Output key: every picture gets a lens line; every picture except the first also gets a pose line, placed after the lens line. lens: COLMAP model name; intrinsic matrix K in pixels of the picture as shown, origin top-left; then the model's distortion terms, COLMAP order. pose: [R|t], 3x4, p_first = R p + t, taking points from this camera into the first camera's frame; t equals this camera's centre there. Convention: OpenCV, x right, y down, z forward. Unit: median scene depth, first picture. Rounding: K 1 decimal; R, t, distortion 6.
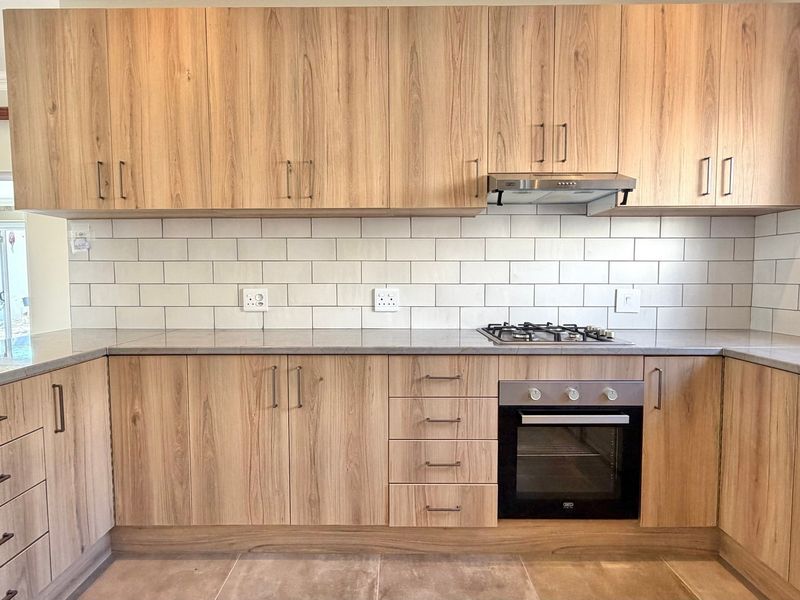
lens RADIAL K [[425.5, 0, 396.1], [0, 425.5, 300.6], [0, 0, 1]] dist [-0.002496, 0.002250]
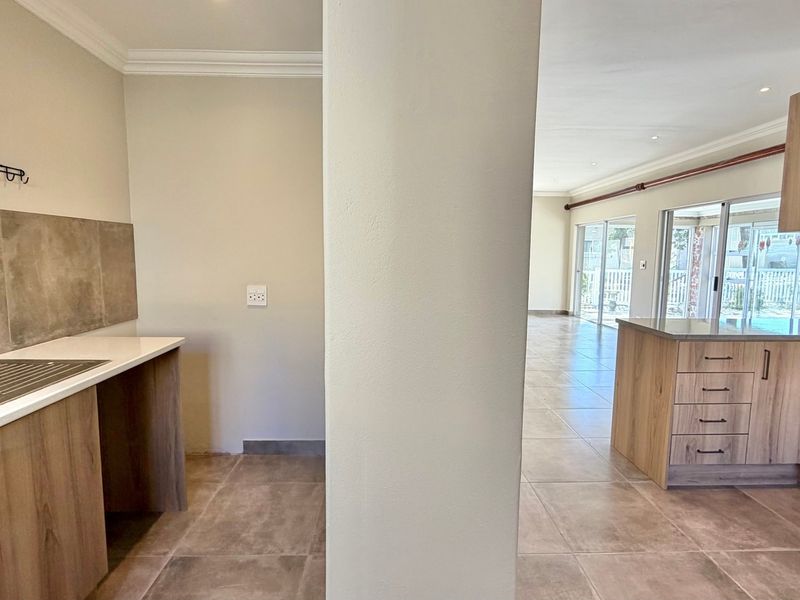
lens RADIAL K [[425.5, 0, 399.5], [0, 425.5, 299.6], [0, 0, 1]] dist [-0.002496, 0.002250]
pose [[0.031632, 0.108933, -0.993546, 0.564037], [-0.066362, 0.992079, 0.106660, -0.054939], [0.997294, 0.062560, 0.038610, -0.356007]]
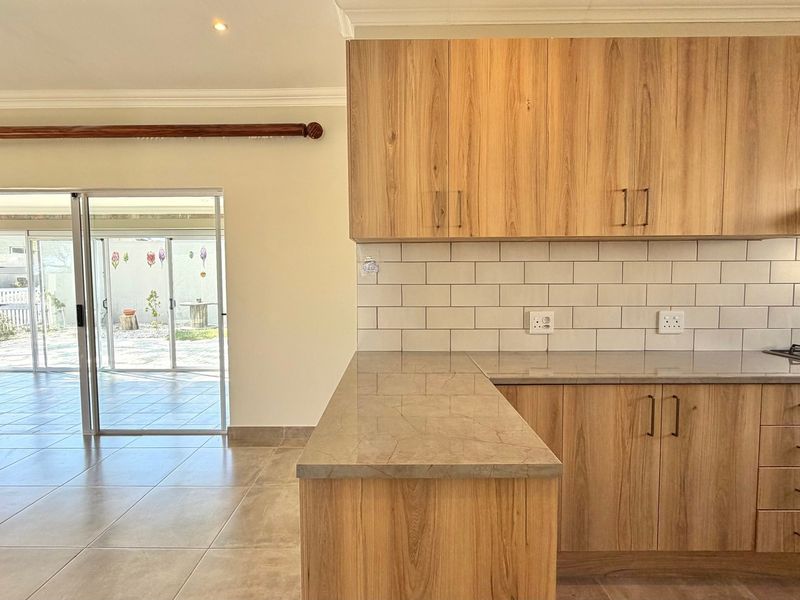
lens RADIAL K [[425.5, 0, 396.6], [0, 425.5, 299.9], [0, 0, 1]] dist [-0.002496, 0.002250]
pose [[0.999995, -0.002385, 0.002064, -0.804717], [0.002377, 0.999989, 0.003953, -0.071393], [-0.002073, -0.003948, 0.999990, -0.011783]]
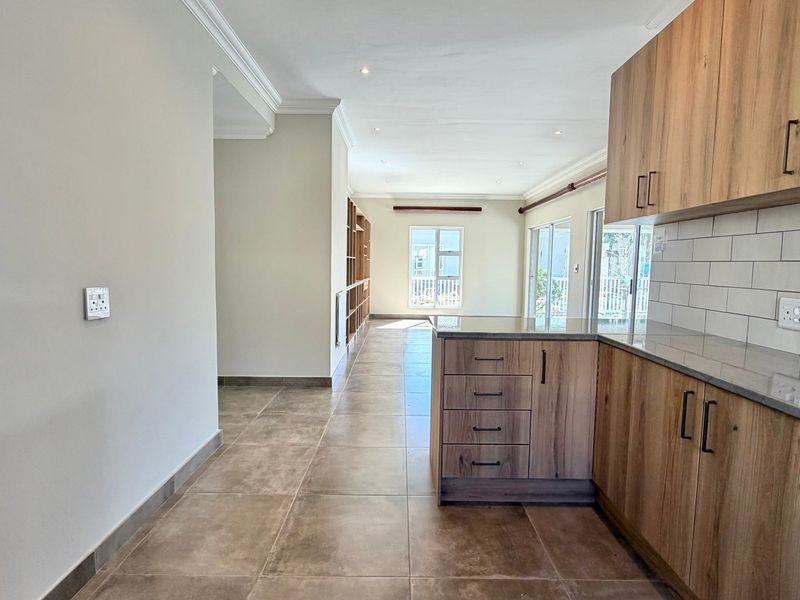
lens RADIAL K [[425.5, 0, 399.7], [0, 425.5, 299.7], [0, 0, 1]] dist [-0.002496, 0.002250]
pose [[0.000425, 0.089254, -0.996009, 0.476503], [-0.070986, 0.993499, 0.088999, -0.051516], [0.997477, 0.070664, 0.006758, 0.369452]]
